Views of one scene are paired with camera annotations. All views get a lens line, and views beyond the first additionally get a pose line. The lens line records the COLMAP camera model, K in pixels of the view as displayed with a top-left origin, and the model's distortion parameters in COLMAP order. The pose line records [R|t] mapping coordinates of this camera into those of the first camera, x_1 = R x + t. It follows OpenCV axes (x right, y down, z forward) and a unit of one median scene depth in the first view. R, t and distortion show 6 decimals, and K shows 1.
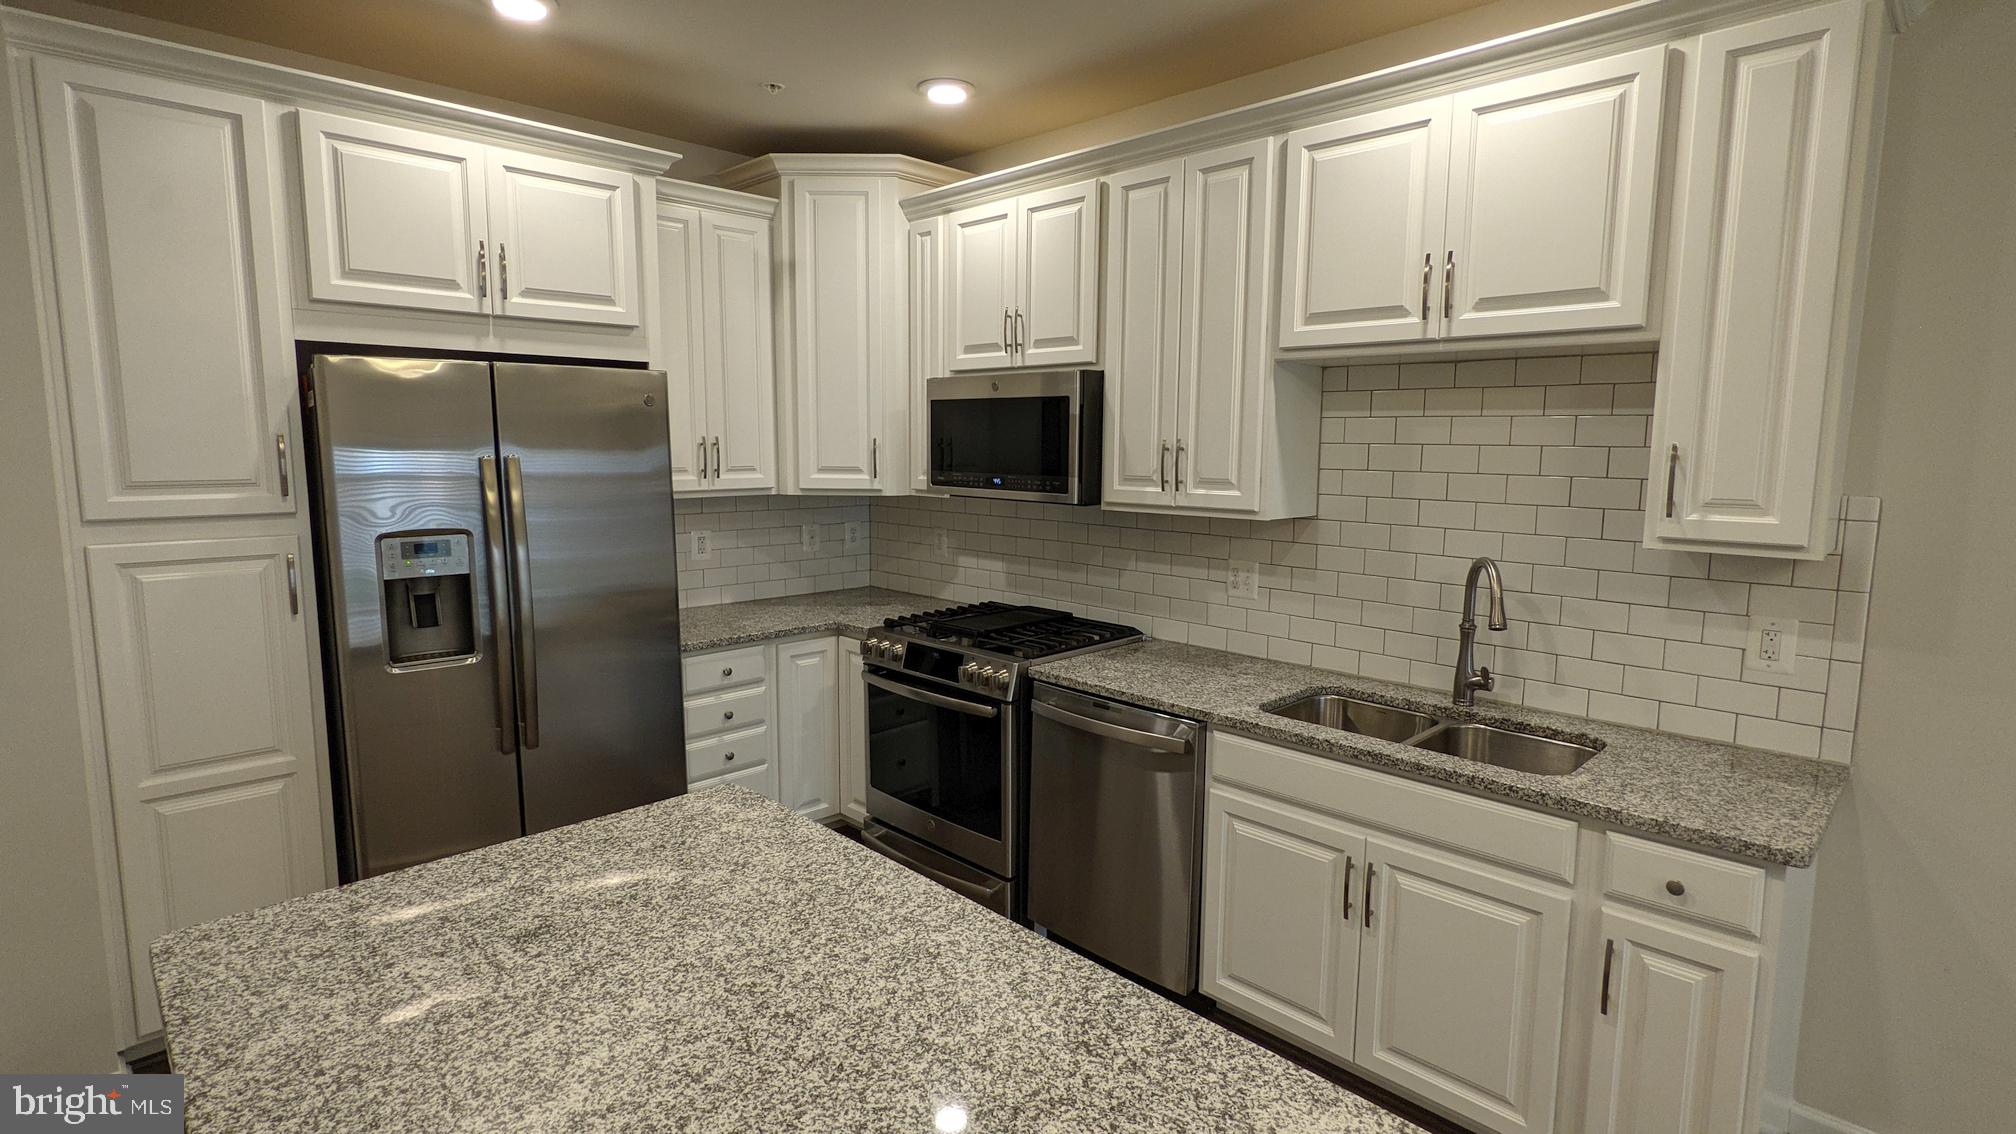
lens RADIAL K [[976.5, 0, 1015.9], [0, 976.5, 559.1], [0, 0, 1]] dist [-0.001018, -0.000148]
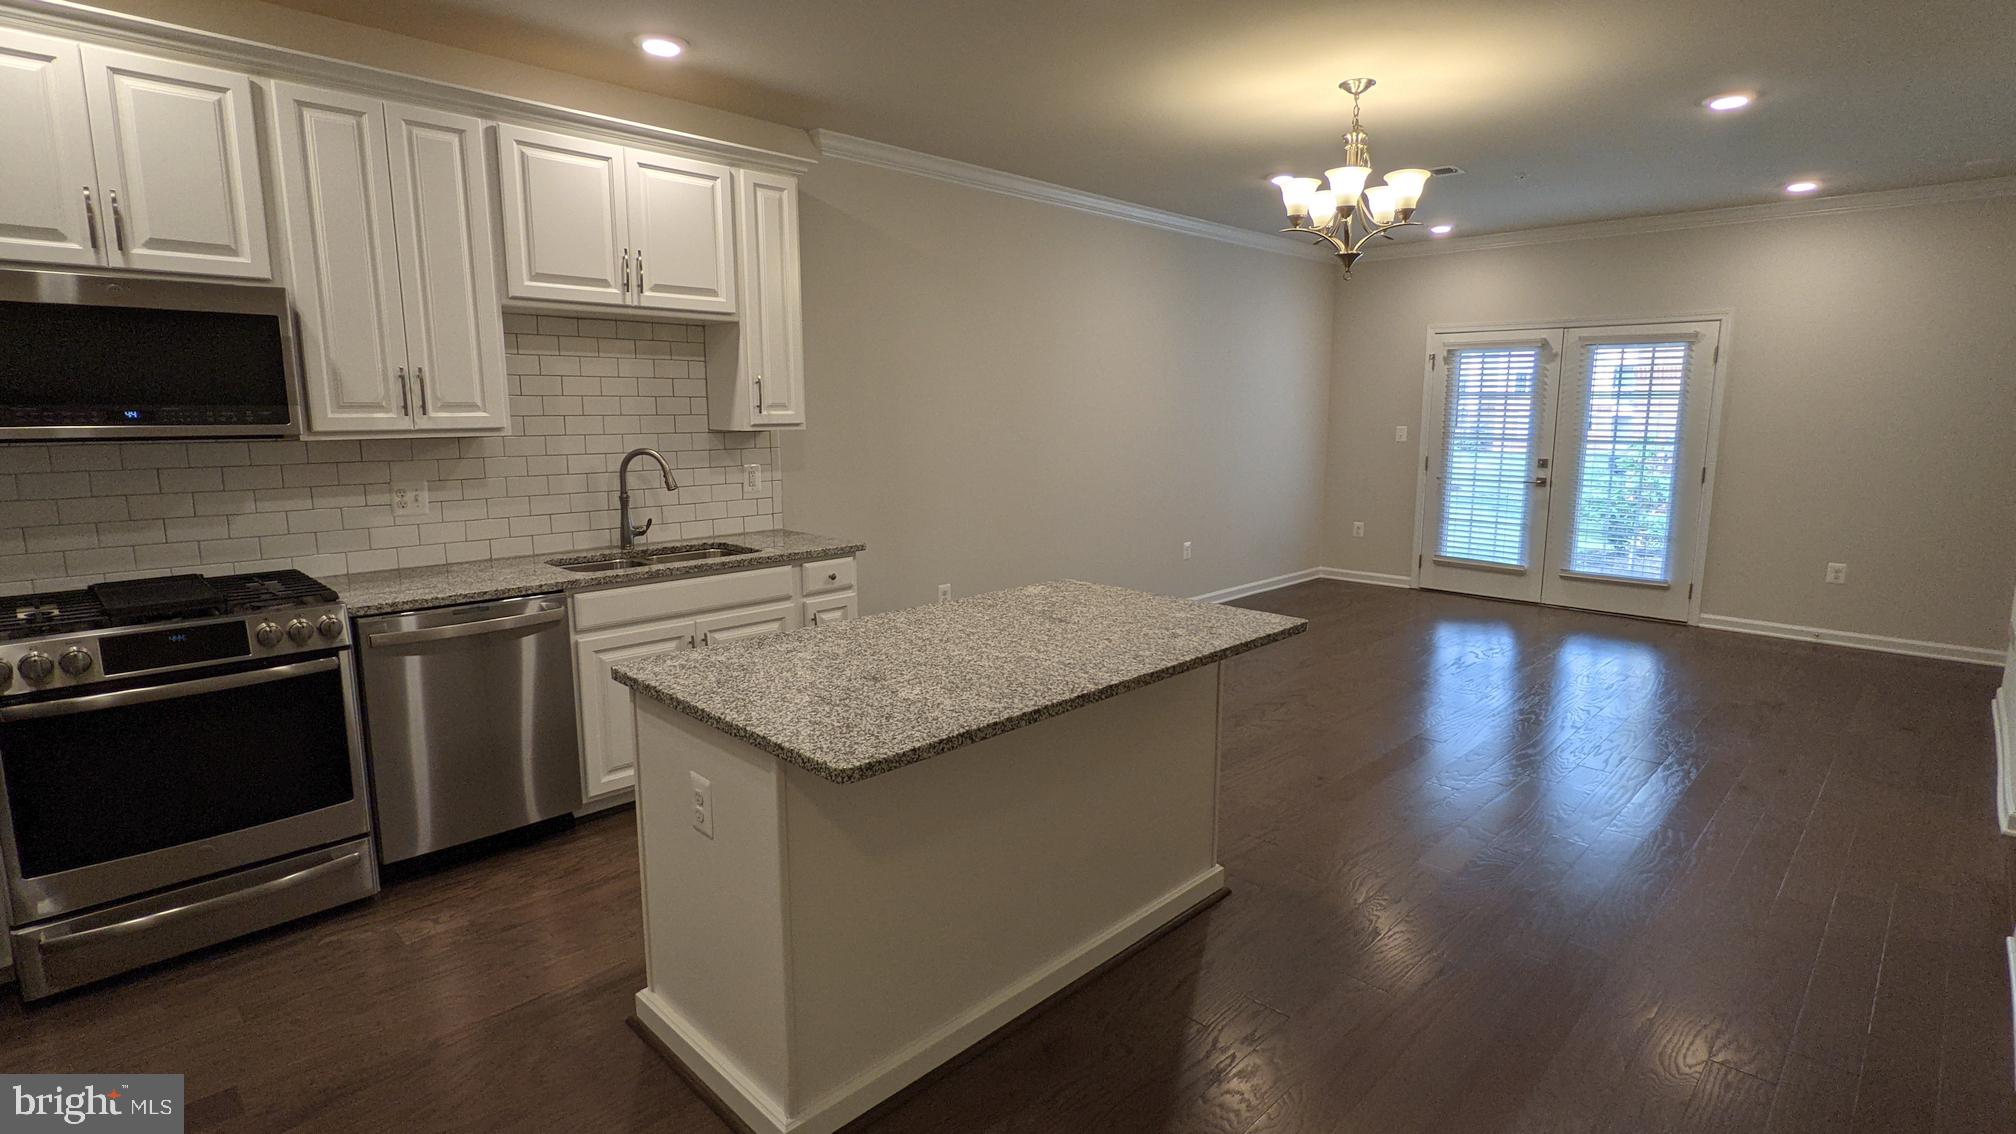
lens RADIAL K [[976.5, 0, 1014.5], [0, 976.5, 565.7], [0, 0, 1]] dist [-0.001018, -0.000148]
pose [[-0.018260, -0.170655, 0.985162, -1.065792], [0.119985, 0.977831, 0.171609, -0.014622], [-0.992608, 0.121338, 0.002621, 0.405078]]
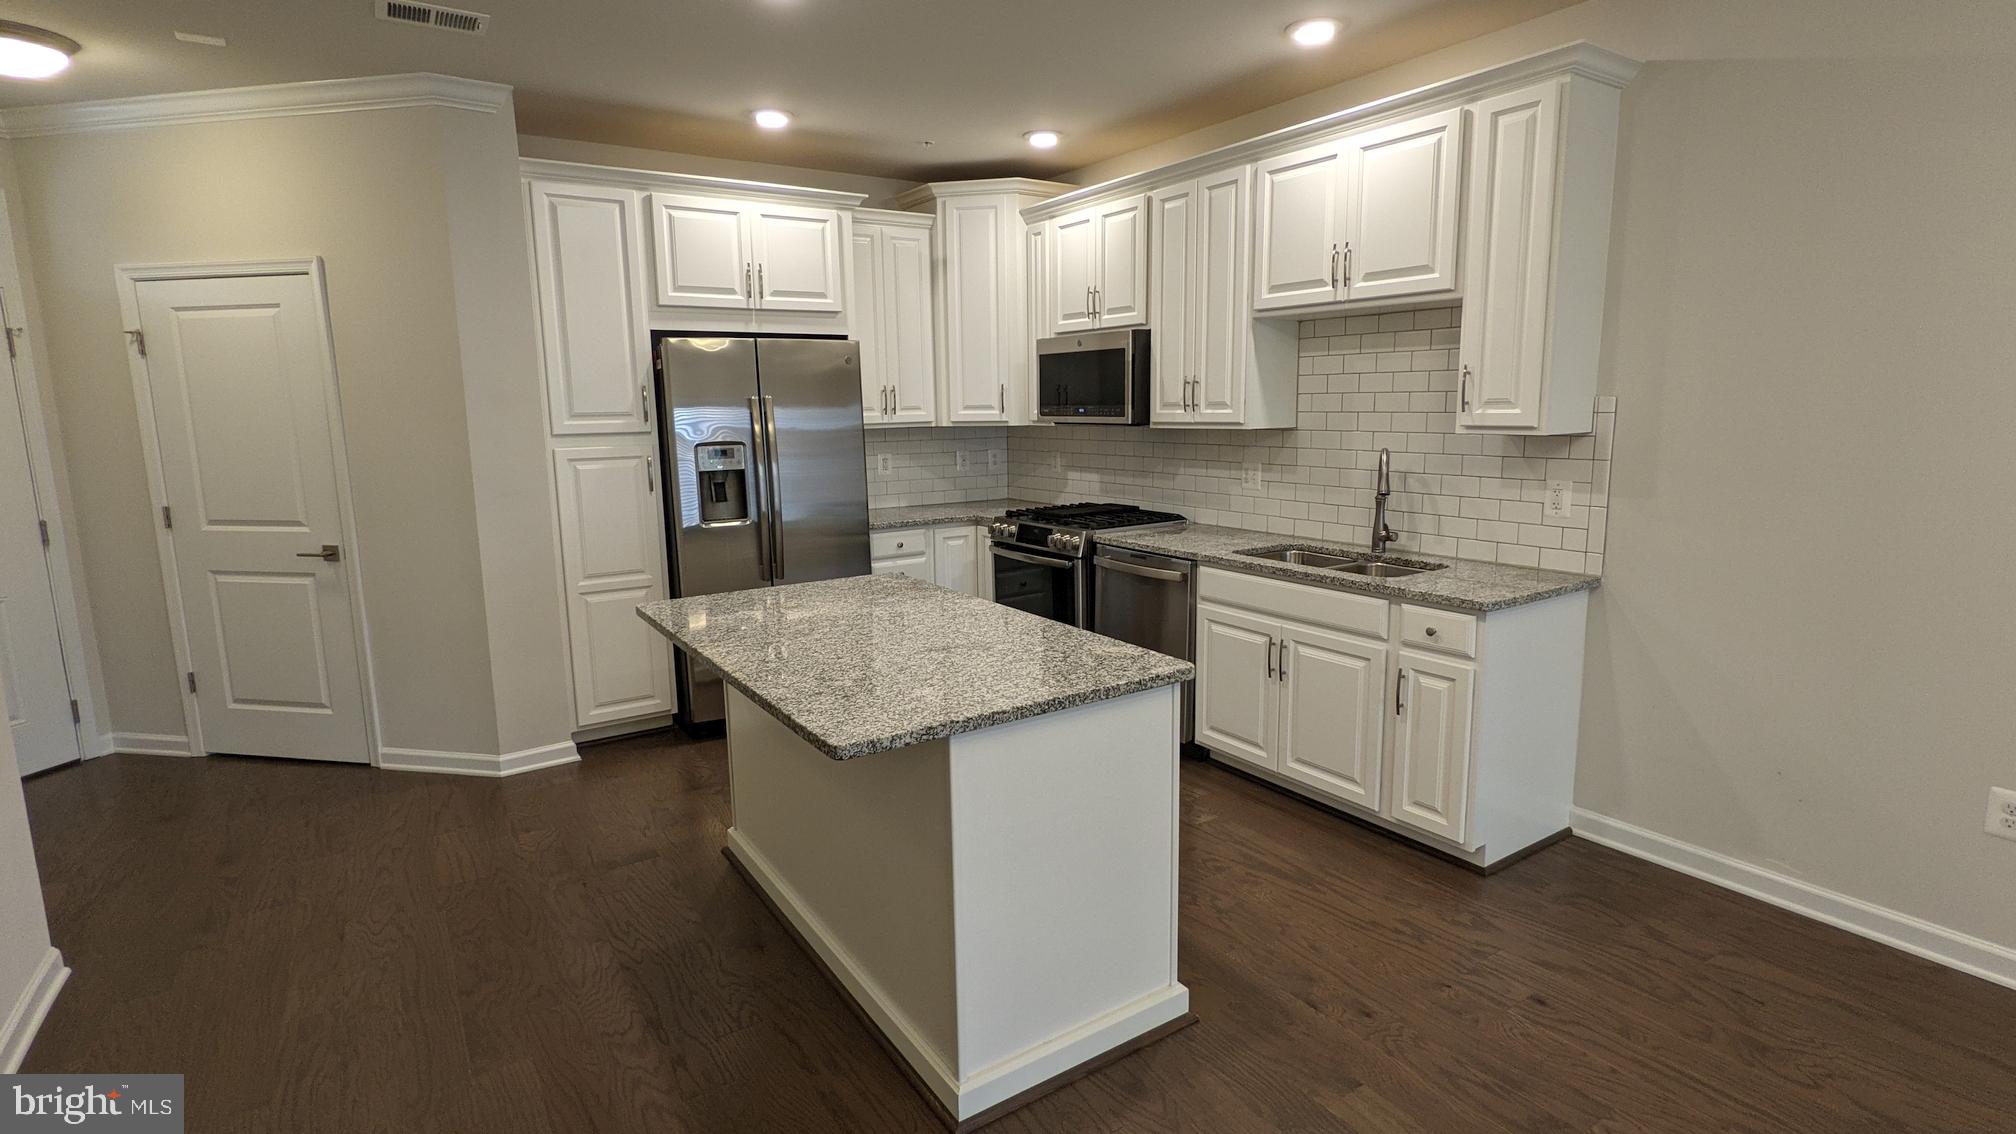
lens RADIAL K [[976.5, 0, 1012.3], [0, 976.5, 562.1], [0, 0, 1]] dist [-0.001018, -0.000148]
pose [[0.980208, 0.009741, -0.197730, 0.212913], [-0.001622, 0.999150, 0.041181, 0.105530], [0.197963, -0.040045, 0.979391, -0.538569]]
